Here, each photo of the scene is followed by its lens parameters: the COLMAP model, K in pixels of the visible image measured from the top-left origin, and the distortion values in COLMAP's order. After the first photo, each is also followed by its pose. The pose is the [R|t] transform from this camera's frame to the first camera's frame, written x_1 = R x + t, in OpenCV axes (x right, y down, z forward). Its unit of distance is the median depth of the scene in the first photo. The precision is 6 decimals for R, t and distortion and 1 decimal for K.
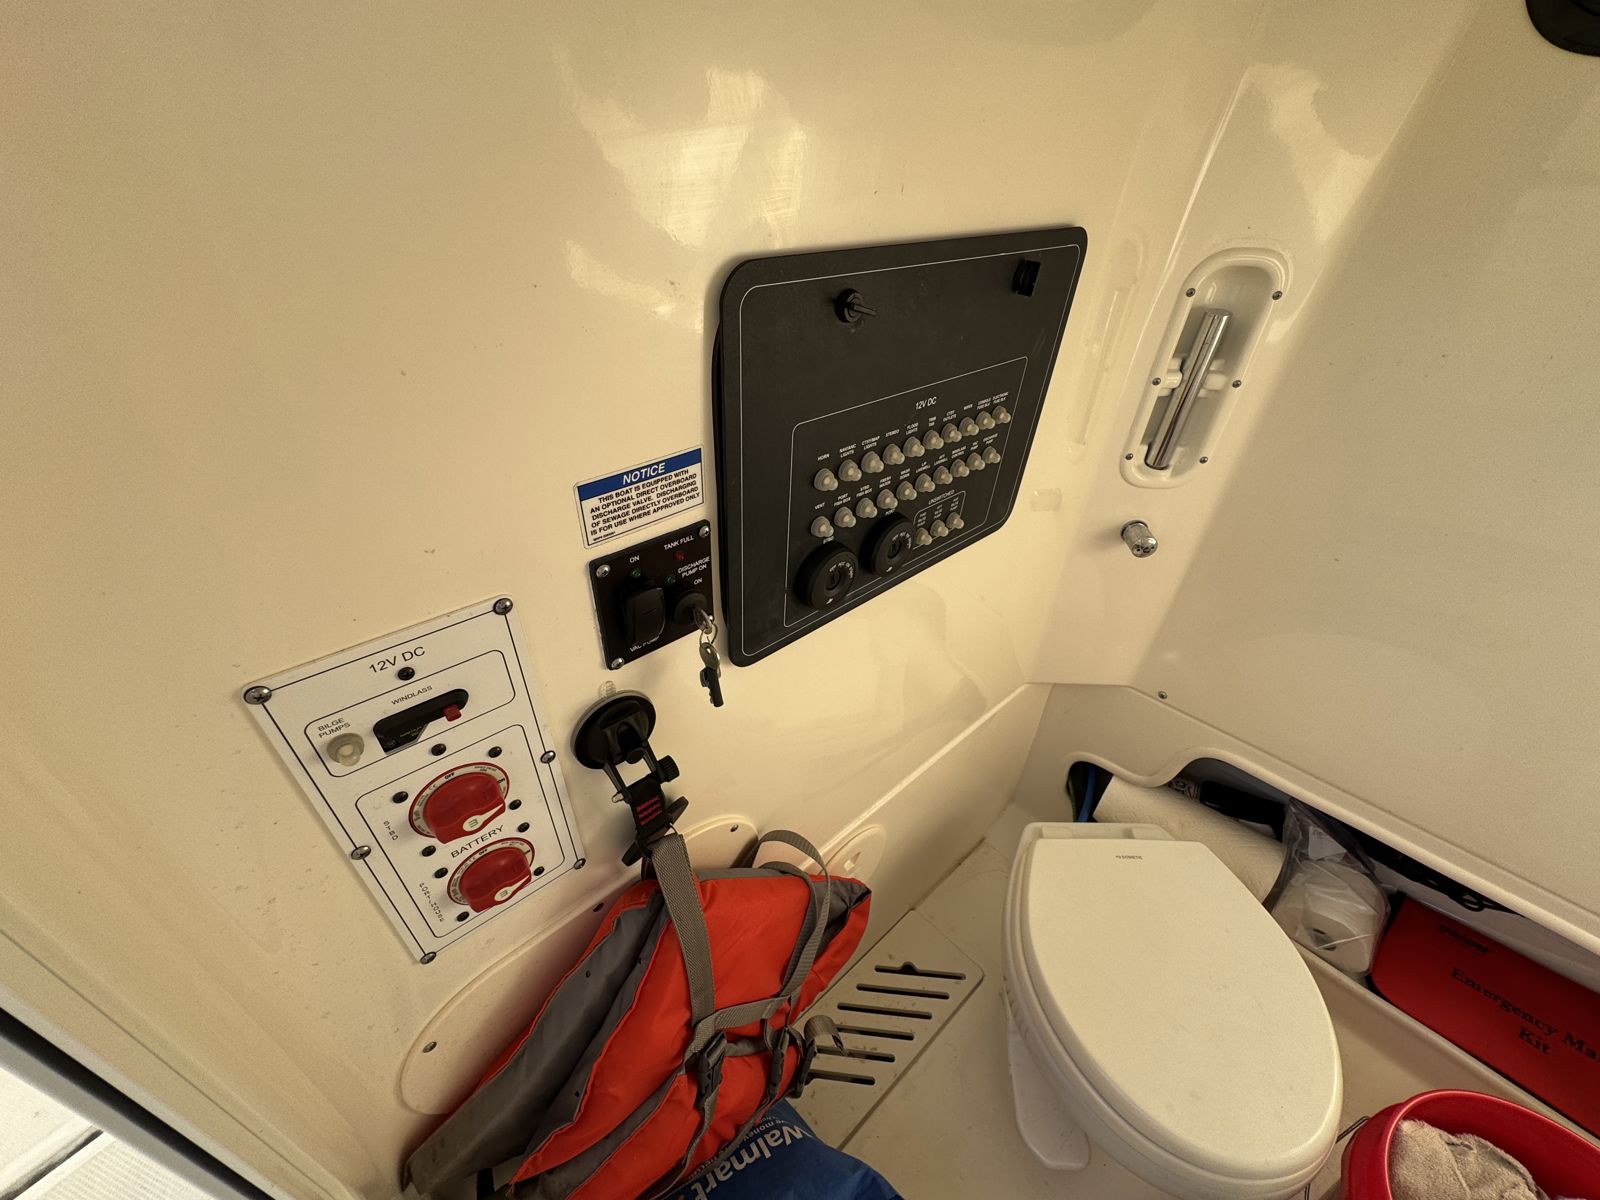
lens RADIAL K [[634.0, 0, 801.5], [0, 634.0, 603.9], [0, 0, 1]] dist [-0.003711, 0.000301]
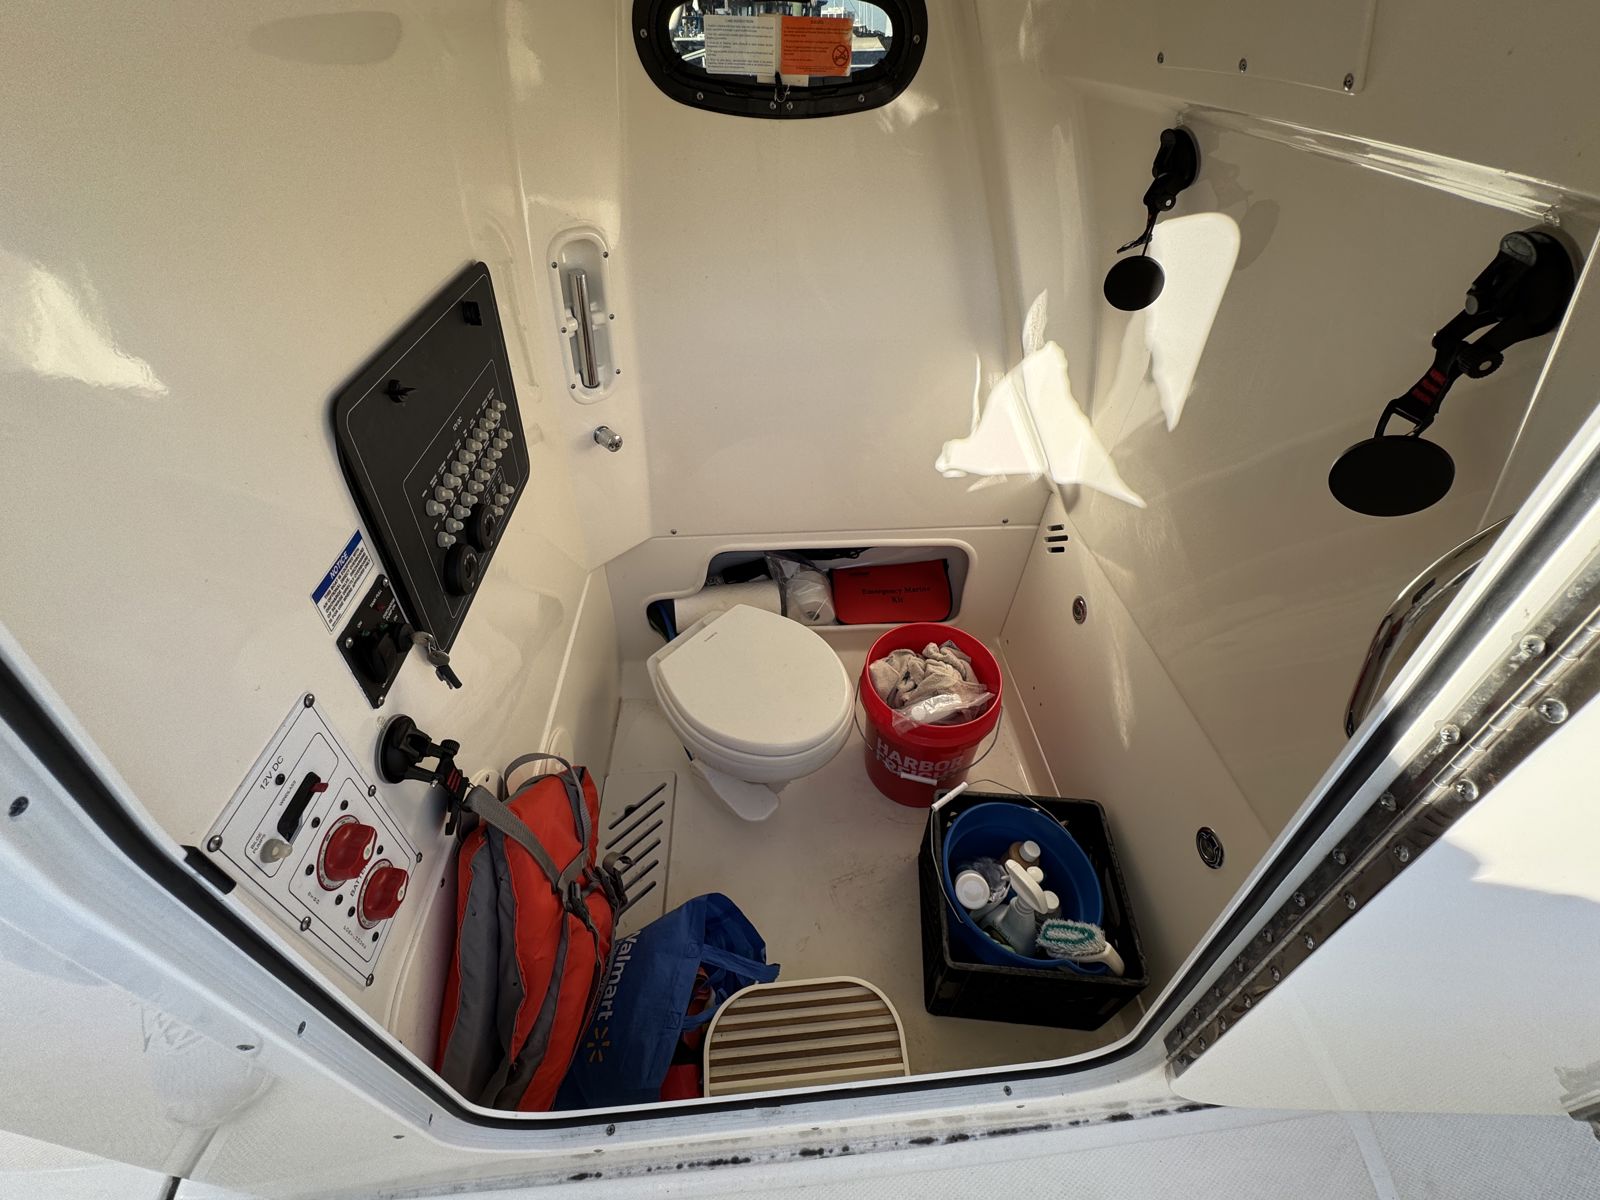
lens RADIAL K [[634.0, 0, 801.5], [0, 634.0, 603.9], [0, 0, 1]] dist [-0.003711, 0.000301]
pose [[0.617121, -0.525466, 0.585702, -0.239941], [0.417891, 0.849564, 0.321882, -0.079208], [-0.666730, 0.046120, 0.743871, -0.339093]]
